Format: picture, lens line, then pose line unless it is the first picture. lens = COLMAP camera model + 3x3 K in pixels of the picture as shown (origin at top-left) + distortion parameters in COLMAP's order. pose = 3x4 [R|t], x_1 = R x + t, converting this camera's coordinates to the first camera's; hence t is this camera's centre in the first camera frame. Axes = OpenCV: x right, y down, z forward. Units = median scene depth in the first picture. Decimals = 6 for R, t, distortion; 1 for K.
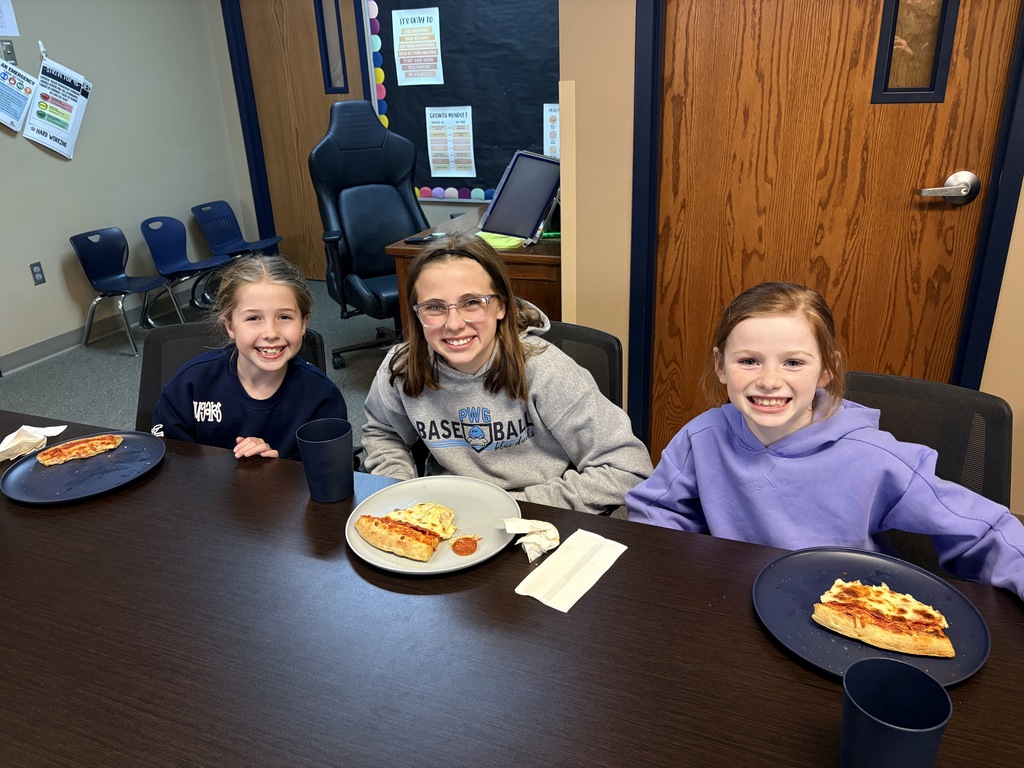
lens RADIAL K [[773.4, 0, 511.8], [0, 773.4, 383.2], [0, 0, 1]] dist [0.004591, -0.010757]
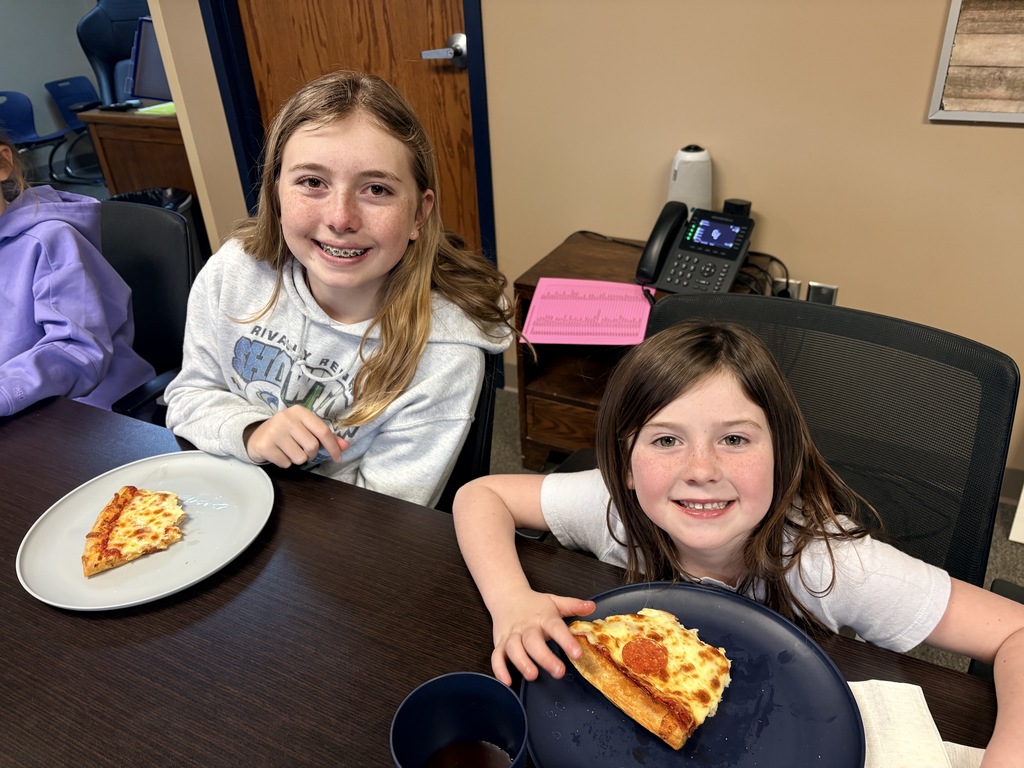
lens RADIAL K [[773.4, 0, 513.6], [0, 773.4, 384.2], [0, 0, 1]] dist [0.004591, -0.010757]
pose [[0.996287, 0.039785, -0.076345, 0.702488], [-0.029663, 0.991146, 0.129421, 0.049418], [0.080818, -0.126676, 0.988646, -0.064881]]
